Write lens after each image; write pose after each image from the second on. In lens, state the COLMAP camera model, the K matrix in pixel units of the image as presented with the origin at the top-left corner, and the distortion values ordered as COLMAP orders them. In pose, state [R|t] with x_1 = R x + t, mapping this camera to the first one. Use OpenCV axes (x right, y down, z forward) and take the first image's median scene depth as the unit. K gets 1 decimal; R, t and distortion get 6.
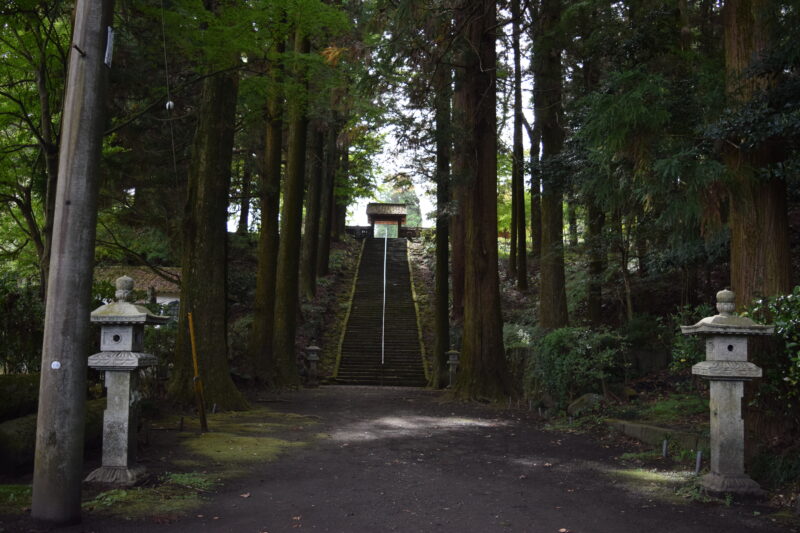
lens RADIAL K [[623.9, 0, 400.0], [0, 623.9, 266.5], [0, 0, 1]] dist [-0.097501, 0.012855]
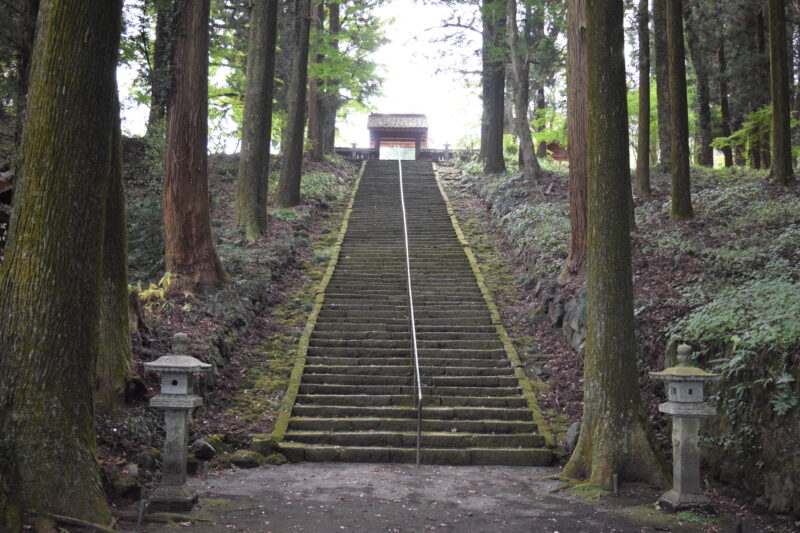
lens RADIAL K [[623.9, 0, 400.0], [0, 623.9, 266.5], [0, 0, 1]] dist [-0.097501, 0.012855]
pose [[0.999977, -0.006184, -0.002635, -0.025700], [0.006279, 0.999268, 0.037737, 0.050626], [0.002400, -0.037753, 0.999284, 0.466897]]
